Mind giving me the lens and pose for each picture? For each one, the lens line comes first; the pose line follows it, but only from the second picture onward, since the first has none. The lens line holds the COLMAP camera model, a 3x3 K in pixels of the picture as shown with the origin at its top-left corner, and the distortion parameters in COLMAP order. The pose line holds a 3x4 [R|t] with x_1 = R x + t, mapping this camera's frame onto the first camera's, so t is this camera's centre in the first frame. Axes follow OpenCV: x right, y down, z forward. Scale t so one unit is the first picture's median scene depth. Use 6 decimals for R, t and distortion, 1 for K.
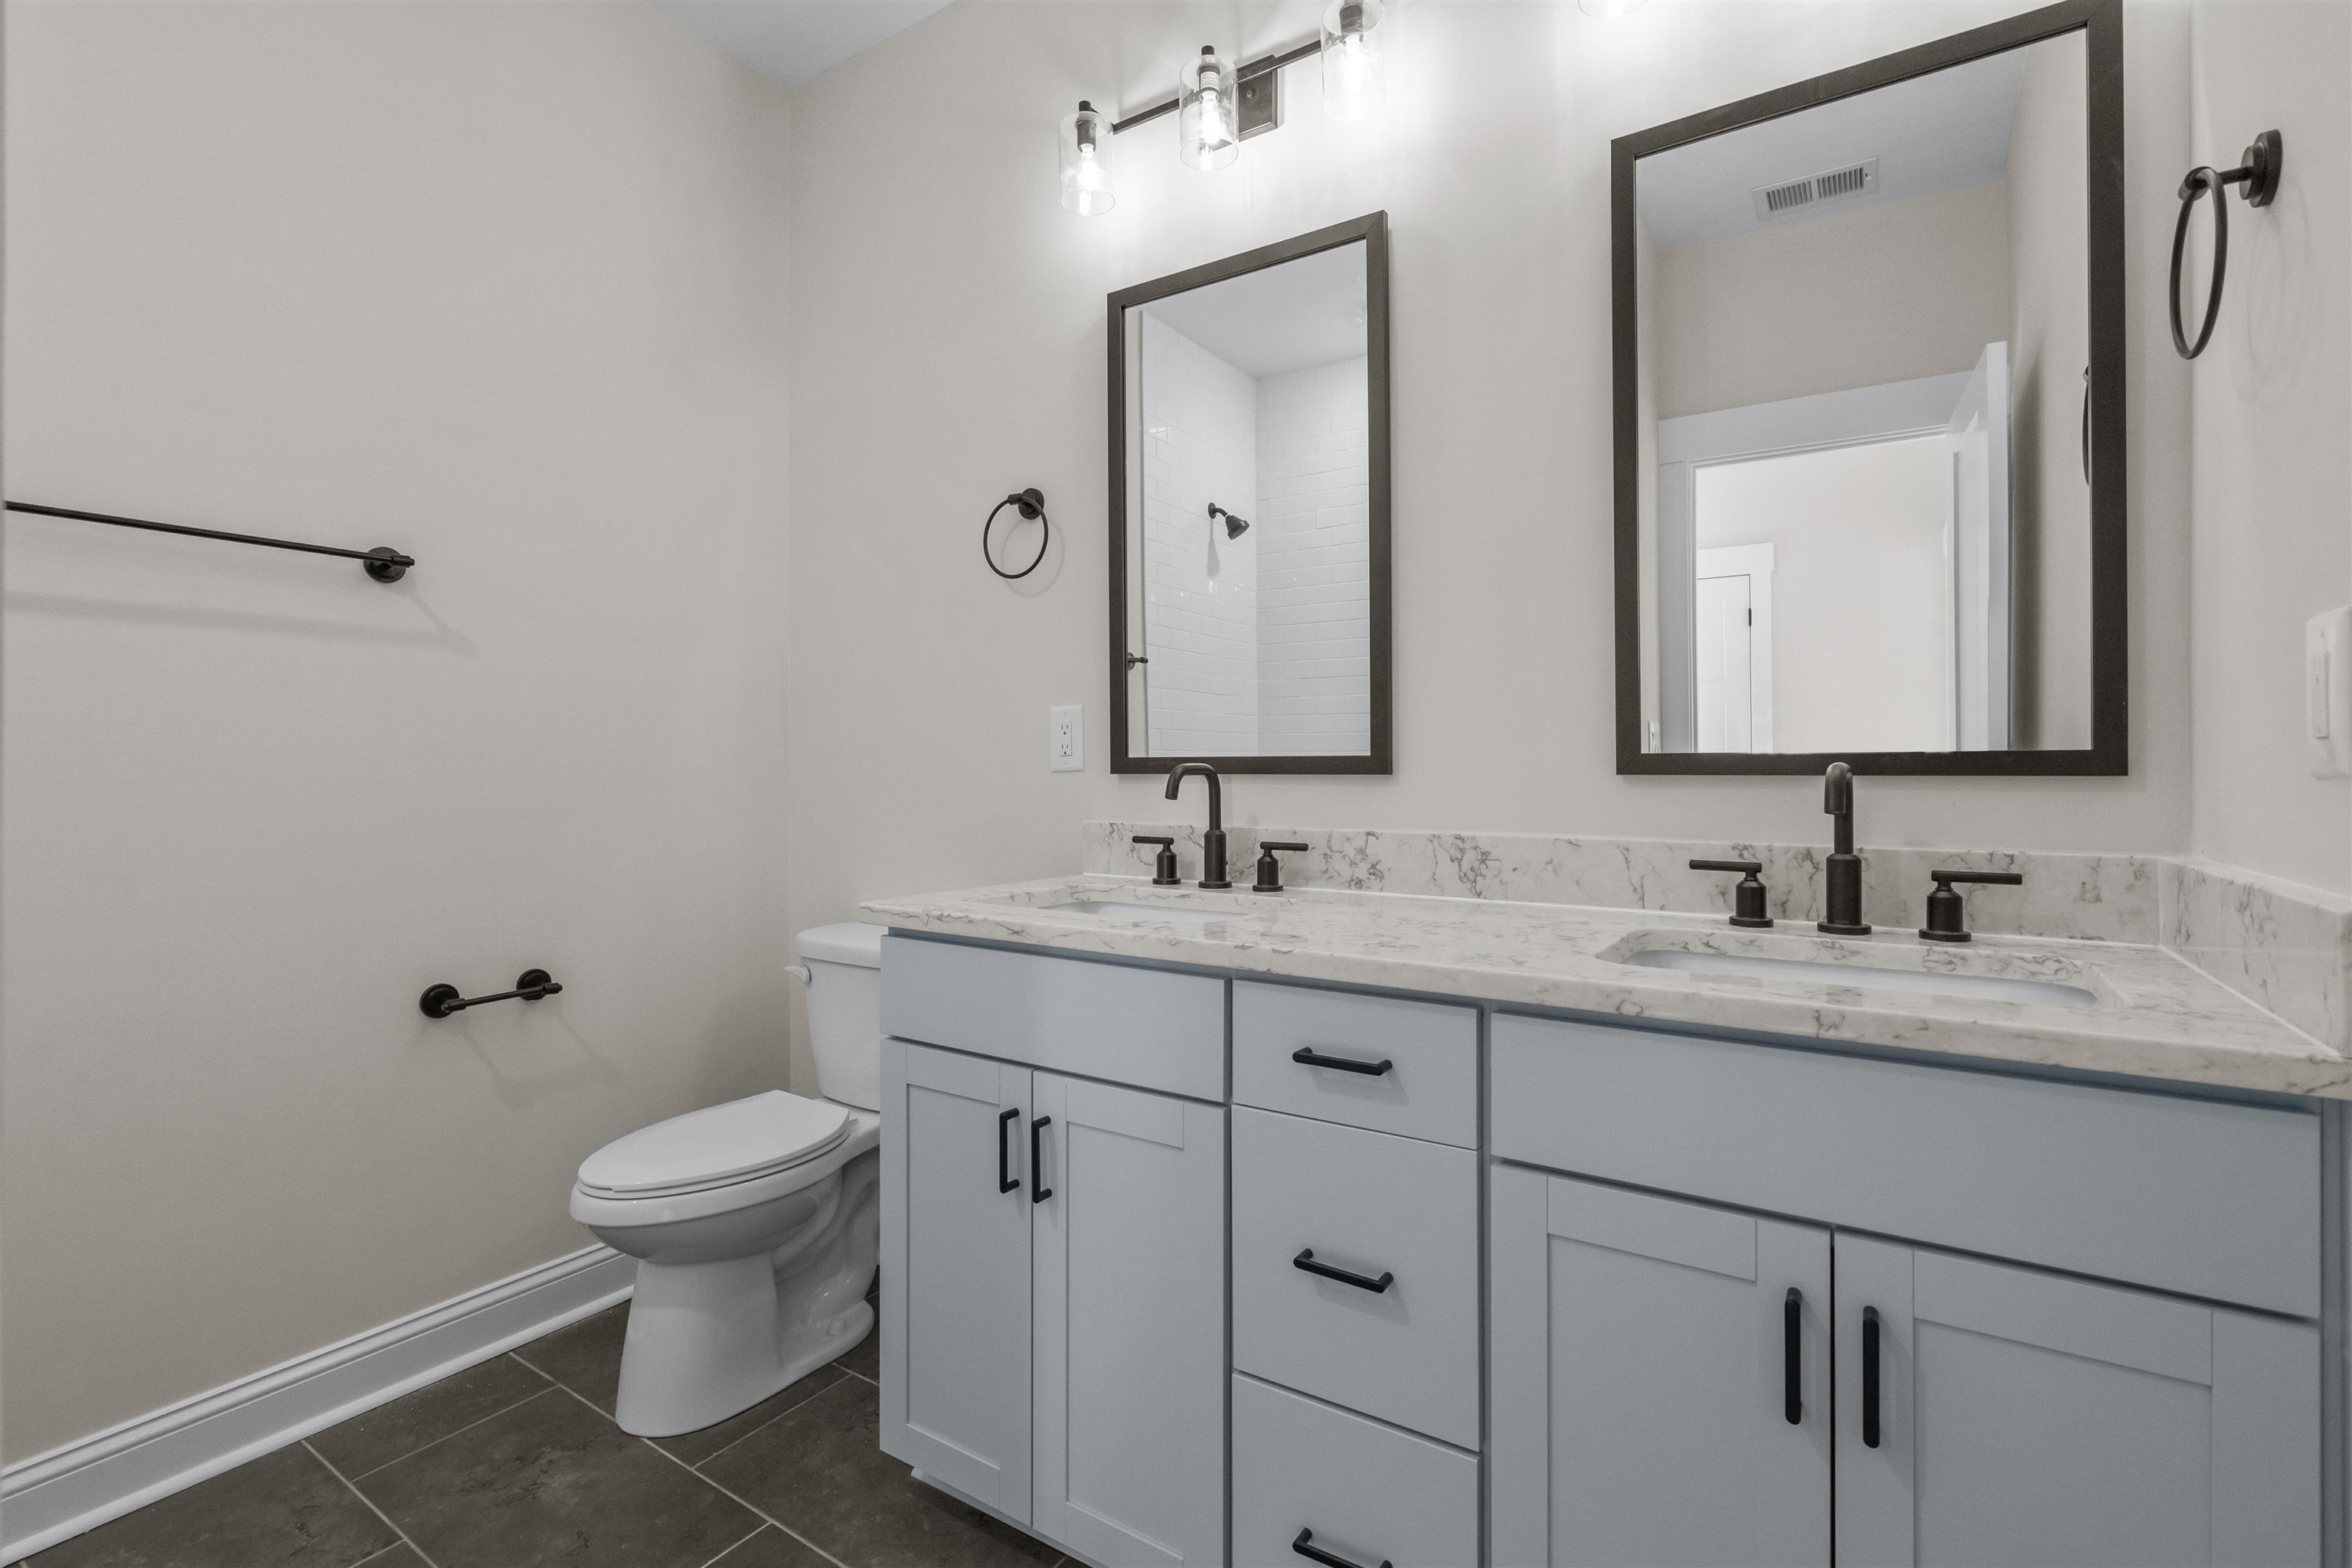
lens RADIAL K [[1053.8, 0, 1175.6], [0, 1053.8, 779.4], [0, 0, 1]] dist [-0.004657, 0.000941]
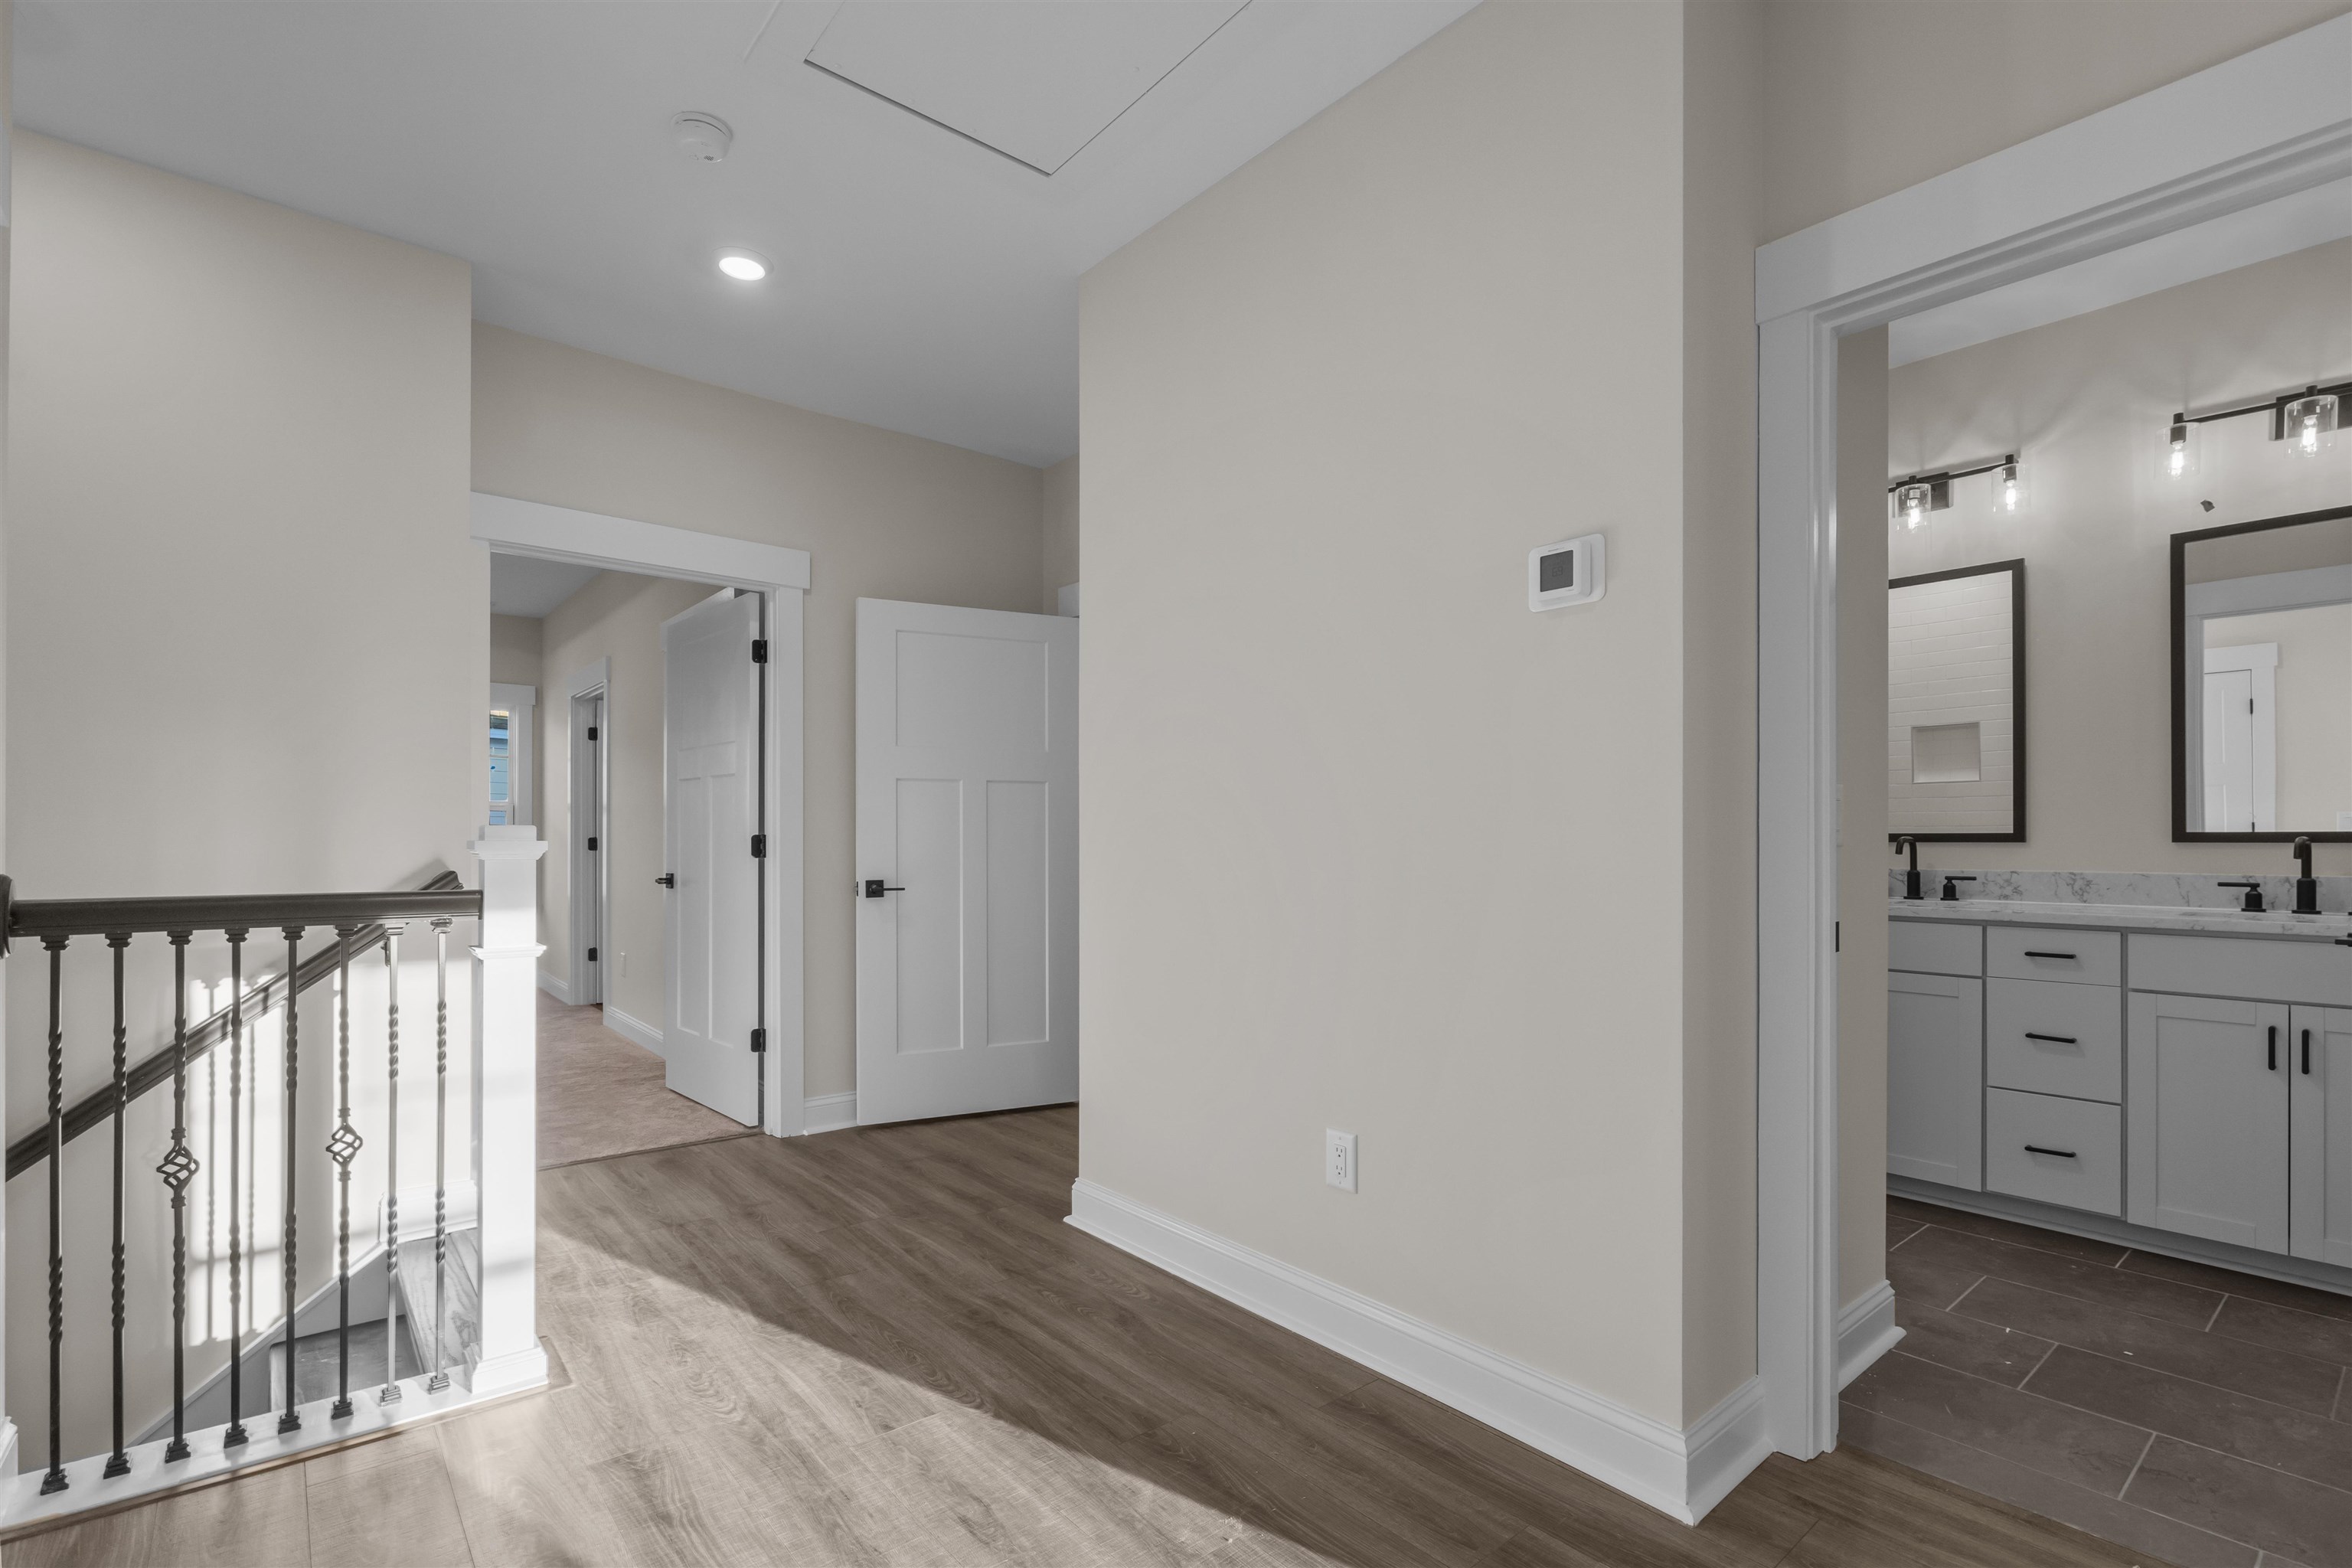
lens RADIAL K [[1067.6, 0, 1168.7], [0, 1067.6, 847.8], [0, 0, 1]] dist [-0.000366, -0.000516]
pose [[0.957140, 0.002218, -0.289616, -0.938362], [-0.002522, 0.999997, -0.000678, 0.014072], [0.289613, 0.001379, 0.957143, -1.718296]]
